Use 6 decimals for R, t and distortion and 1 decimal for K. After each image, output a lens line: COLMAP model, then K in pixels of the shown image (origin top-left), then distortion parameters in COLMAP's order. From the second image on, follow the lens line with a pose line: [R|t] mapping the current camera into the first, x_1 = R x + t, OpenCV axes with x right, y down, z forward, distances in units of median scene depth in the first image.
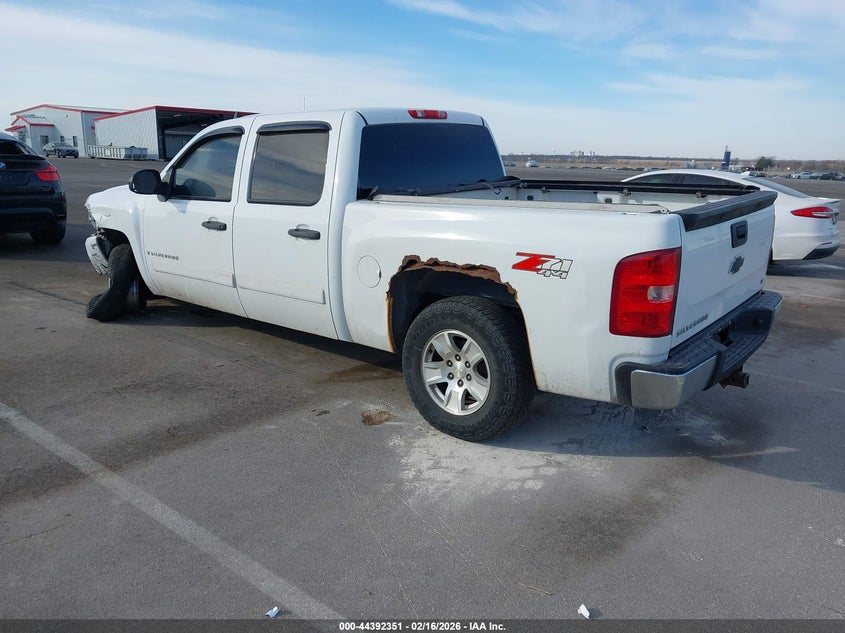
lens RADIAL K [[660.5, 0, 419.1], [0, 660.5, 317.3], [0, 0, 1]] dist [0.012034, 0.000138]
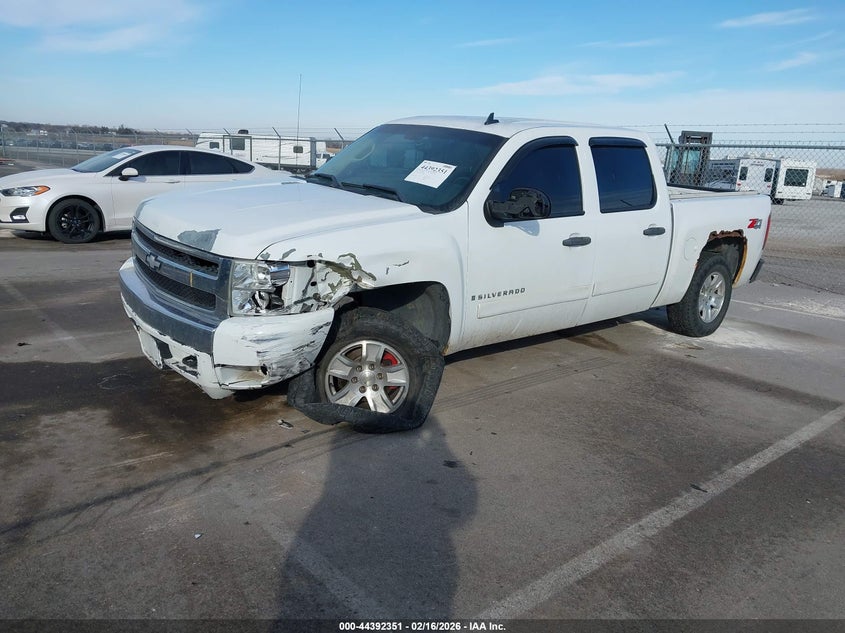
lens RADIAL K [[660.5, 0, 418.9], [0, 660.5, 315.8], [0, 0, 1]] dist [0.012034, 0.000138]
pose [[0.190710, -0.252973, 0.948491, -1.522141], [0.188448, 0.957688, 0.217536, -0.338493], [-0.963388, 0.137255, 0.230313, 1.197642]]
